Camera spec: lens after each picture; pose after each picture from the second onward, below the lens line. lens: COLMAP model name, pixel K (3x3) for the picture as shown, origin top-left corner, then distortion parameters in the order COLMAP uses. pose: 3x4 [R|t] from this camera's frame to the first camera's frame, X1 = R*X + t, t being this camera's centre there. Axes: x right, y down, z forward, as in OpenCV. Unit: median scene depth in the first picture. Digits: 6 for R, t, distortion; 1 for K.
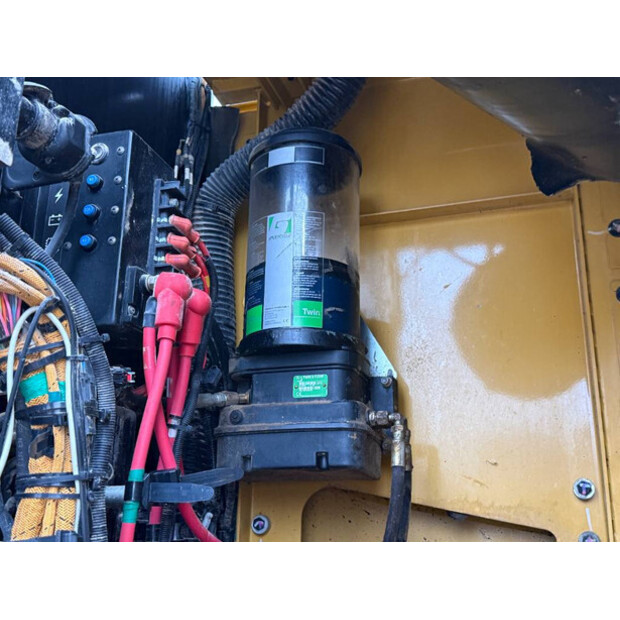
lens RADIAL K [[763.7, 0, 310.0], [0, 763.7, 310.0], [0, 0, 1]] dist [0.081594, -0.010204]
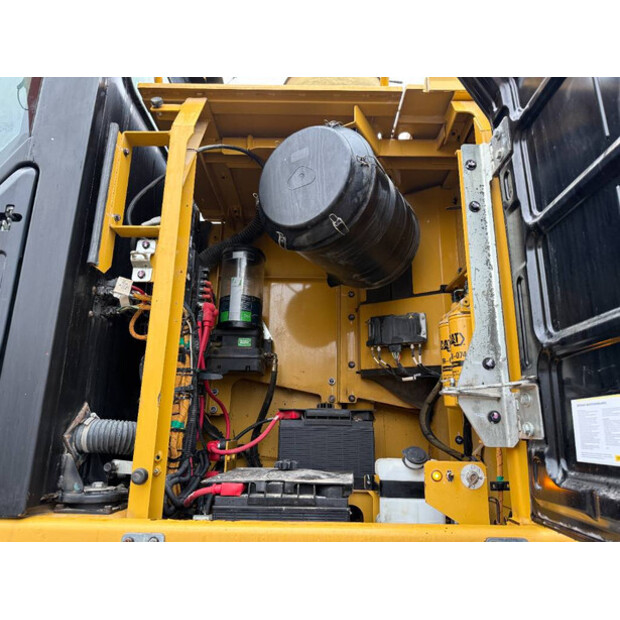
lens RADIAL K [[445.4, 0, 321.0], [0, 445.4, 301.7], [0, 0, 1]] dist [0.048091, -0.092696]
pose [[0.949309, 0.085298, 0.302551, -0.238779], [-0.095310, 0.995277, 0.018455, -0.103709], [-0.299548, -0.046356, 0.952954, -0.627908]]
